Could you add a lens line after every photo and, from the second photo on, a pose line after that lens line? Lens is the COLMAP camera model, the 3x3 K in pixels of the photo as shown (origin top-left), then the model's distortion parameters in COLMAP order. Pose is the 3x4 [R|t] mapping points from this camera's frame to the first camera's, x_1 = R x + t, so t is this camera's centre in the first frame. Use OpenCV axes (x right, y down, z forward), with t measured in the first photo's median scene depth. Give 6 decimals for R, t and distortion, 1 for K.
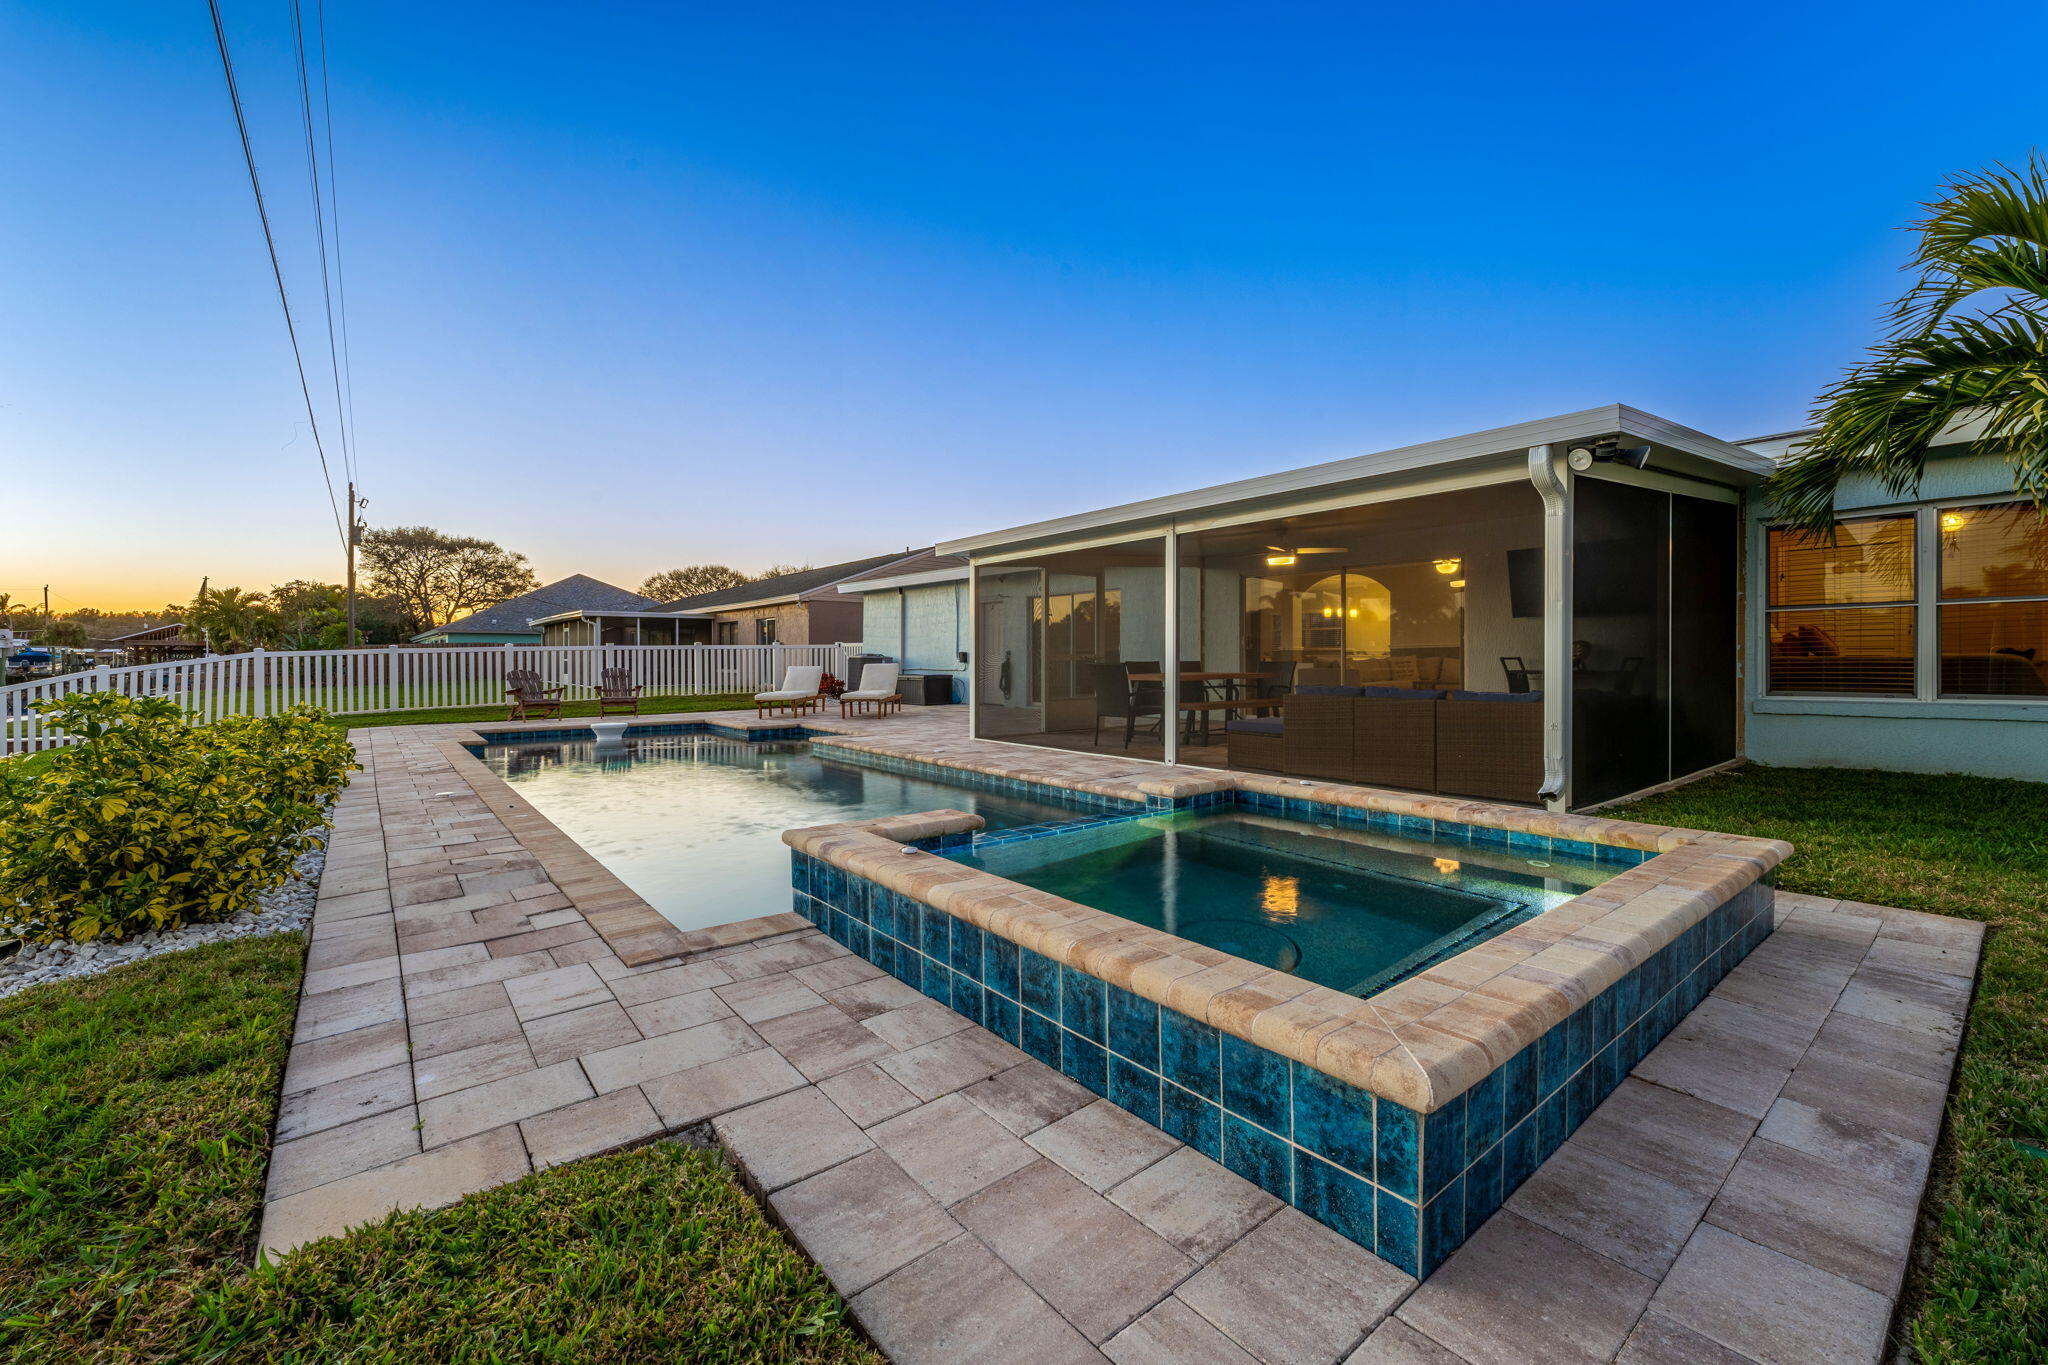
lens RADIAL K [[830.4, 0, 1031.1], [0, 830.4, 675.3], [0, 0, 1]] dist [0.000472, 0.000118]
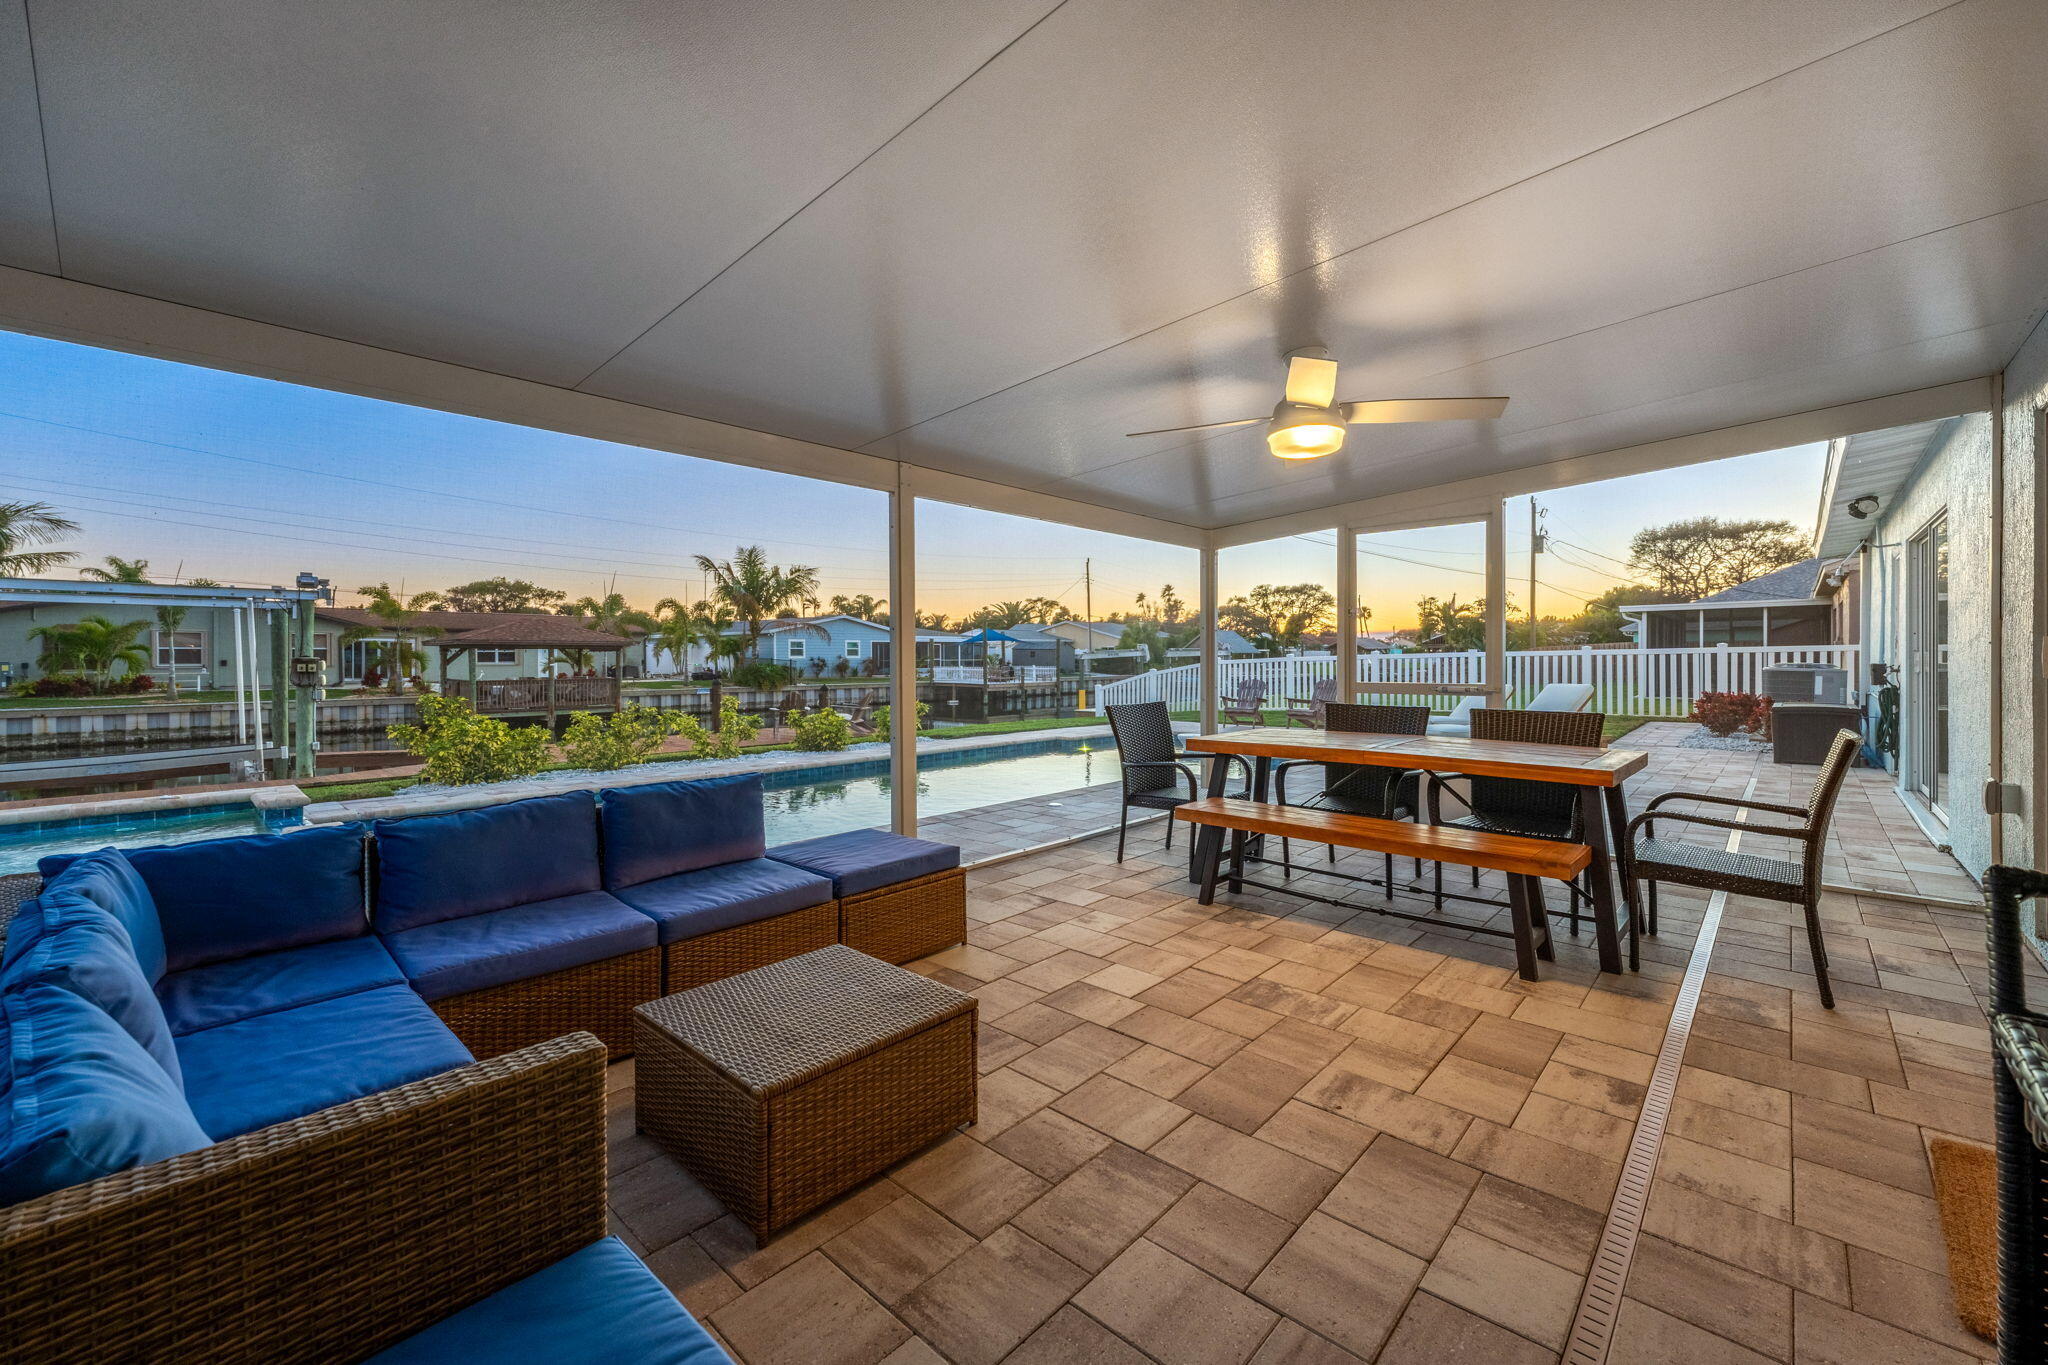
lens RADIAL K [[830.4, 0, 1031.1], [0, 830.4, 675.3], [0, 0, 1]] dist [0.000472, 0.000118]
pose [[0.147526, 0.021957, -0.988814, 0.208209], [-0.015871, 0.999677, 0.019831, -0.013605], [0.988931, 0.012768, 0.147827, 0.264821]]
